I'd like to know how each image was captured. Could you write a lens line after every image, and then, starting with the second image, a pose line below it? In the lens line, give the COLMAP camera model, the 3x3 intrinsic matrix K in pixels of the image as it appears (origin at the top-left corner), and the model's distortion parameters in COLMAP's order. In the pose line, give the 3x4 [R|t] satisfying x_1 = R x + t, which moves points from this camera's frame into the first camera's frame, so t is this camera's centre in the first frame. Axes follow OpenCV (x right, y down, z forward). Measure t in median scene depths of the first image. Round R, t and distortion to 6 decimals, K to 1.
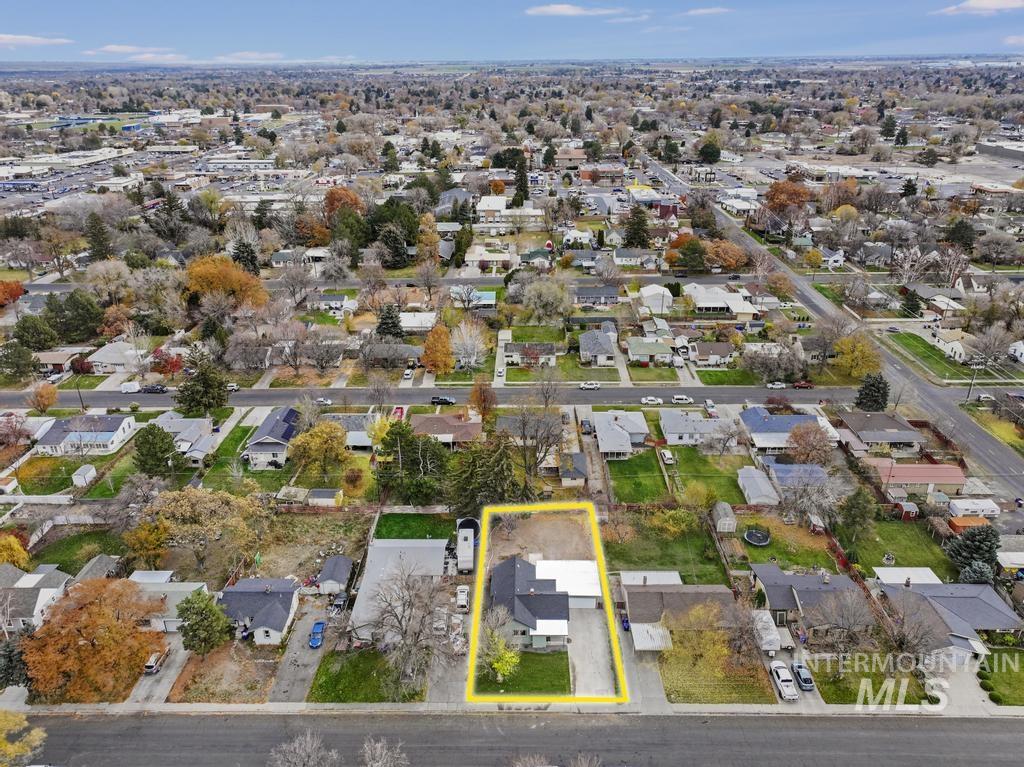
lens RADIAL K [[721.7, 0, 516.2], [0, 721.7, 382.3], [0, 0, 1]] dist [0.003048, 0.000634]
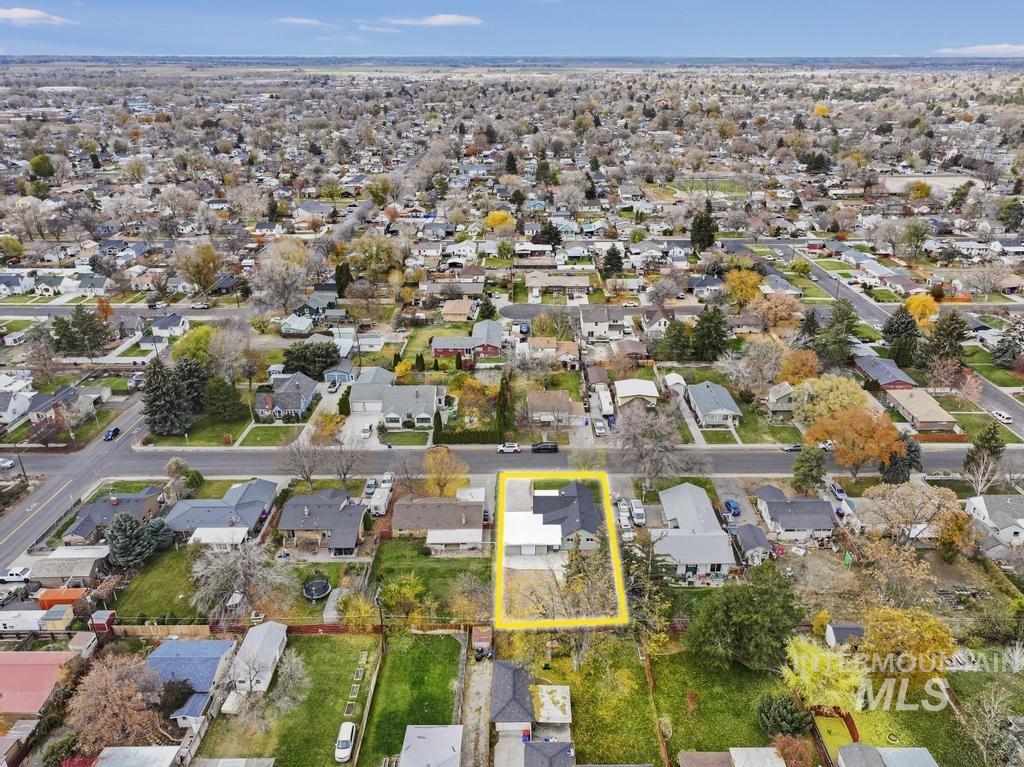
lens RADIAL K [[721.7, 0, 516.2], [0, 721.7, 382.3], [0, 0, 1]] dist [0.003048, 0.000634]
pose [[-0.999914, 0.011846, 0.005613, 0.083758], [0.012058, 0.663191, 0.748353, -0.741856], [0.005142, 0.748356, -0.663277, 1.716538]]
